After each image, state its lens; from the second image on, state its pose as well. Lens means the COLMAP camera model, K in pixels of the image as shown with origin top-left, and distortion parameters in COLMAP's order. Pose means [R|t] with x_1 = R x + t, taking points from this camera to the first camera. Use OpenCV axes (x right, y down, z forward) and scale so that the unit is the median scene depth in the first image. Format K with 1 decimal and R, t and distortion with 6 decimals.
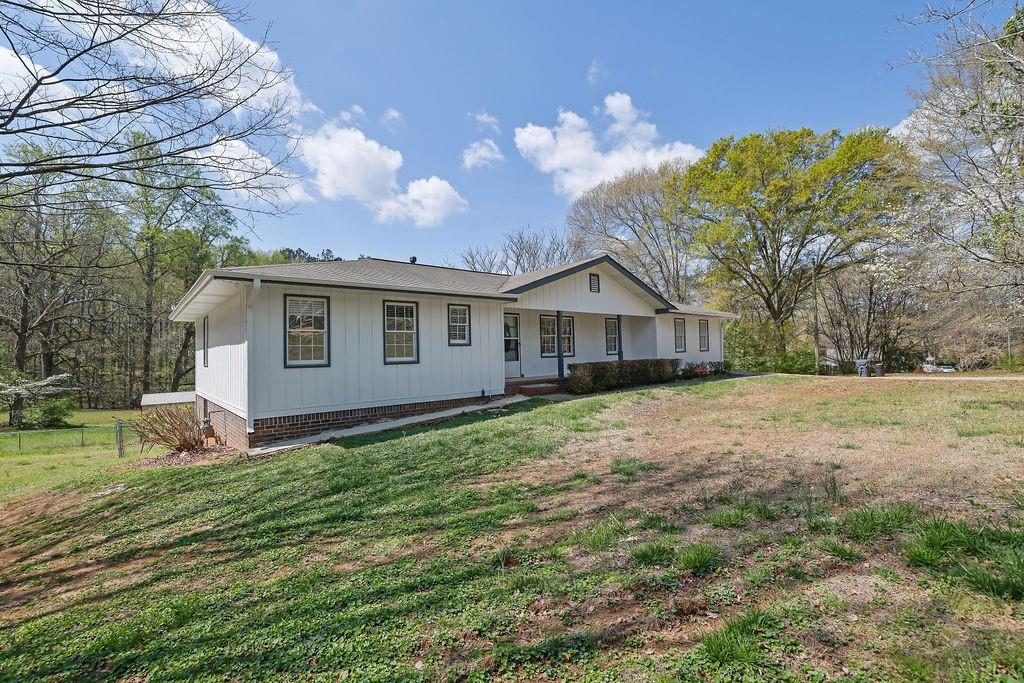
lens RADIAL K [[442.1, 0, 512.2], [0, 442.1, 350.3], [0, 0, 1]] dist [0.000489, 0.000525]
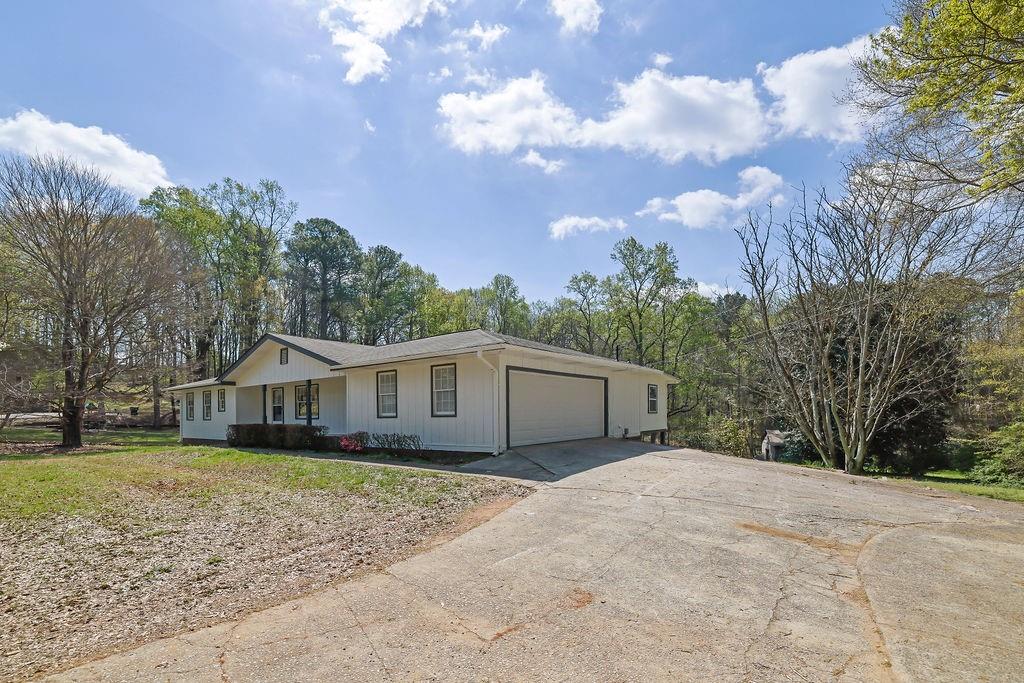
lens RADIAL K [[442.1, 0, 512.2], [0, 442.1, 350.3], [0, 0, 1]] dist [0.000489, 0.000525]
pose [[0.187582, -0.099554, -0.977191, 1.022626], [0.033433, 0.994921, -0.094942, -0.032405], [0.981680, -0.014861, 0.189958, 1.021274]]
